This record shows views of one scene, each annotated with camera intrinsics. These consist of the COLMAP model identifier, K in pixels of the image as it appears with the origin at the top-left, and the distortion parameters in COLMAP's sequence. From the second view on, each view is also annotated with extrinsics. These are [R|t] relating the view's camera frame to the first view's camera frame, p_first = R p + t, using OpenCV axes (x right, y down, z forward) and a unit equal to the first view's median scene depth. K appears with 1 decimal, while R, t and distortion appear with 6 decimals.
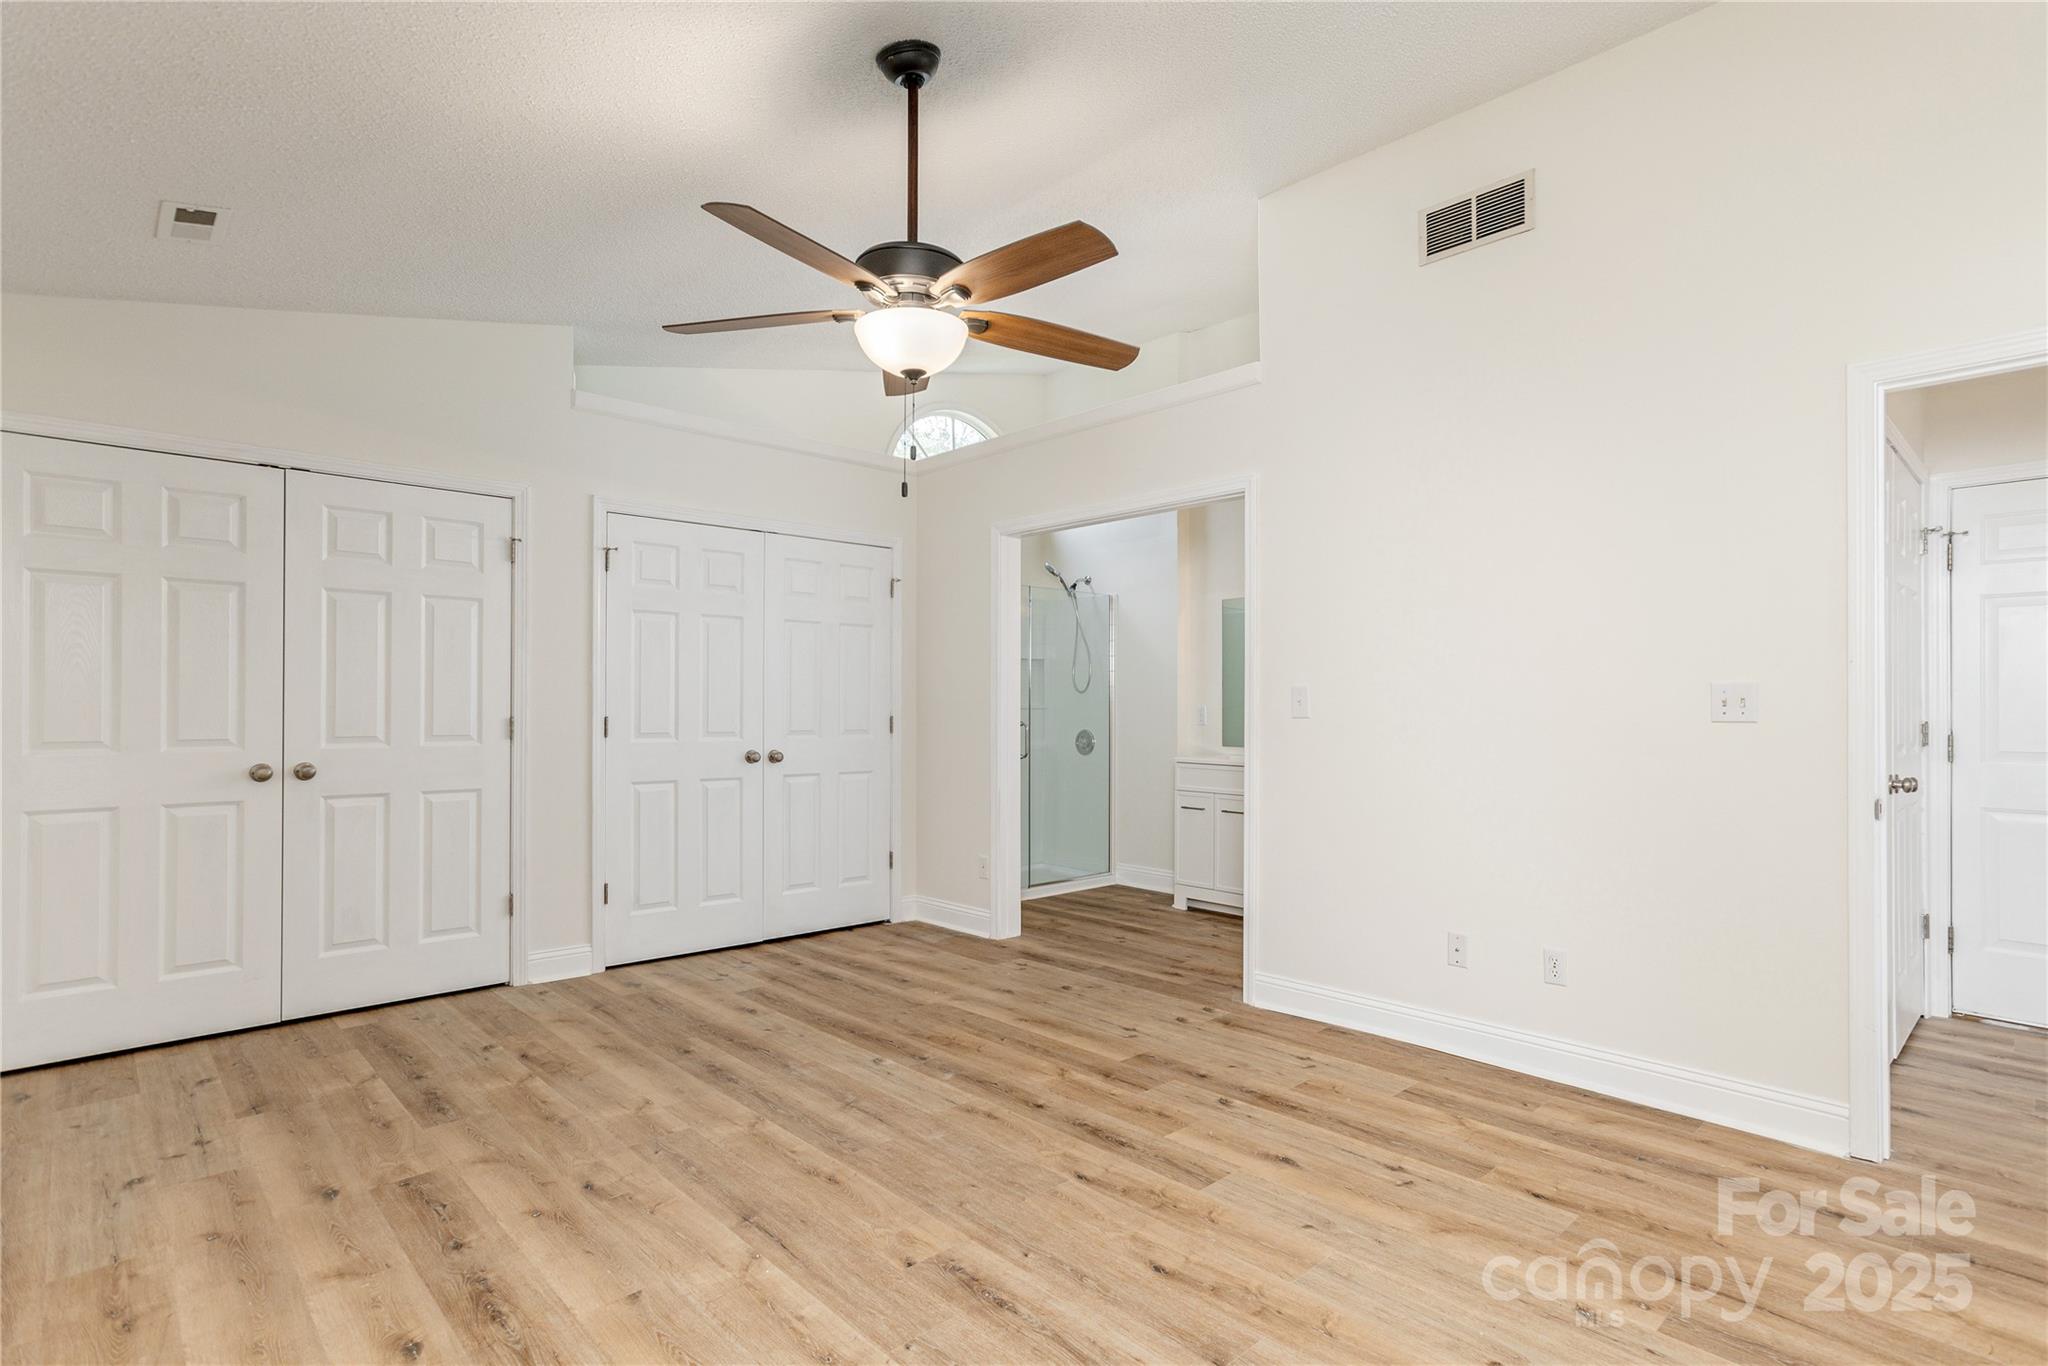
lens RADIAL K [[1022.2, 0, 1017.1], [0, 1022.2, 729.1], [0, 0, 1]] dist [-0.012652, 0.001288]
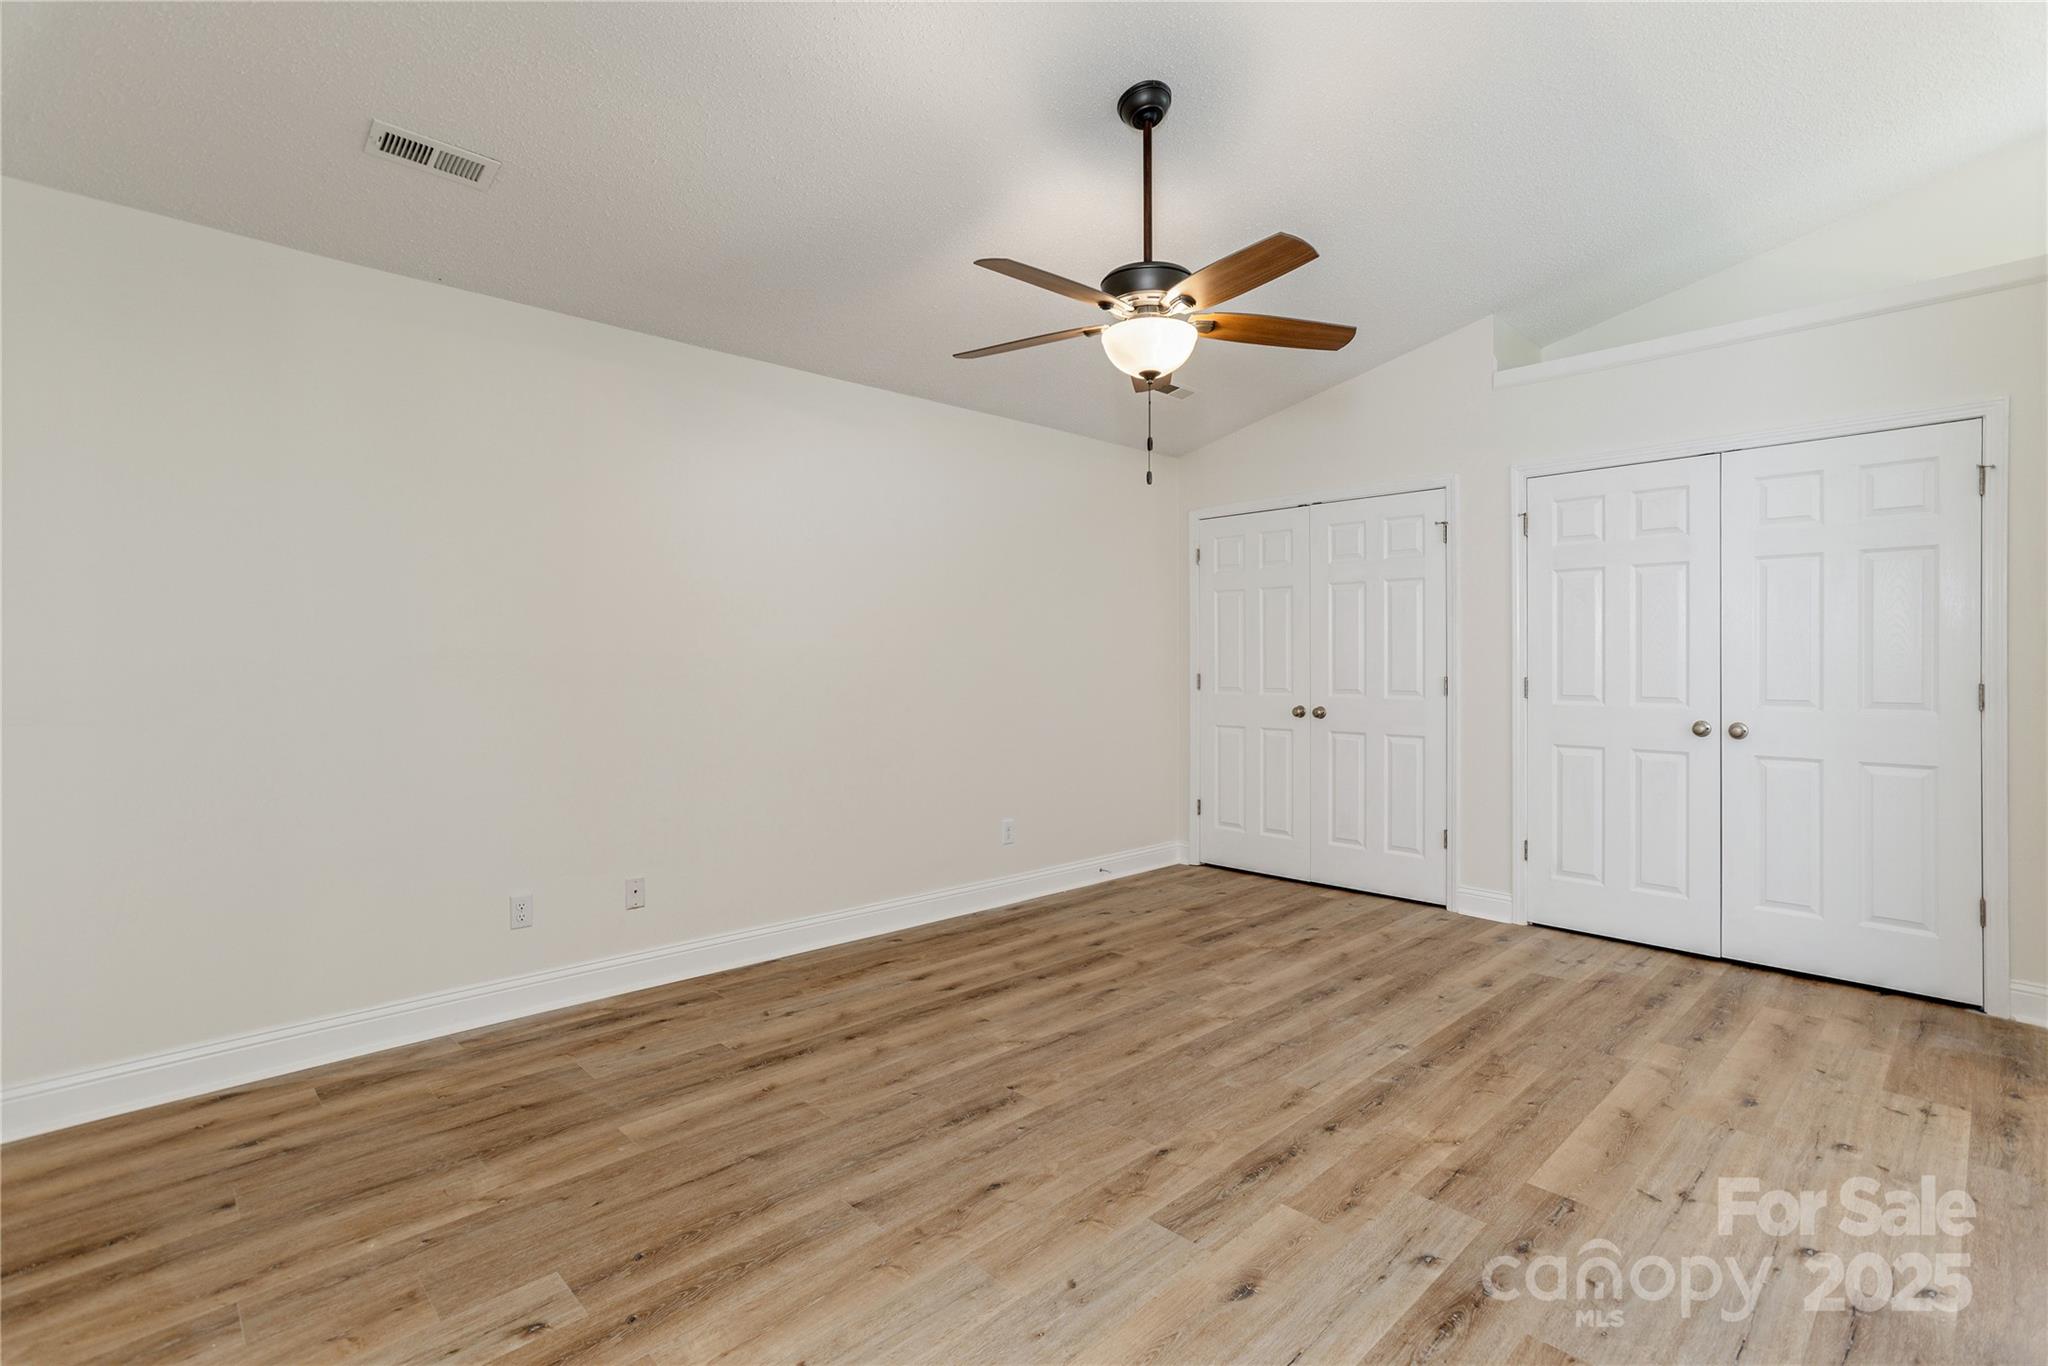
lens RADIAL K [[947.9, 0, 1020.8], [0, 947.9, 678.7], [0, 0, 1]] dist [-0.010561, 0.002639]
pose [[0.006047, 0.010813, -0.999923, 0.724440], [-0.024279, 0.999648, 0.010663, -0.011696], [0.999687, 0.024213, 0.006308, 0.644603]]
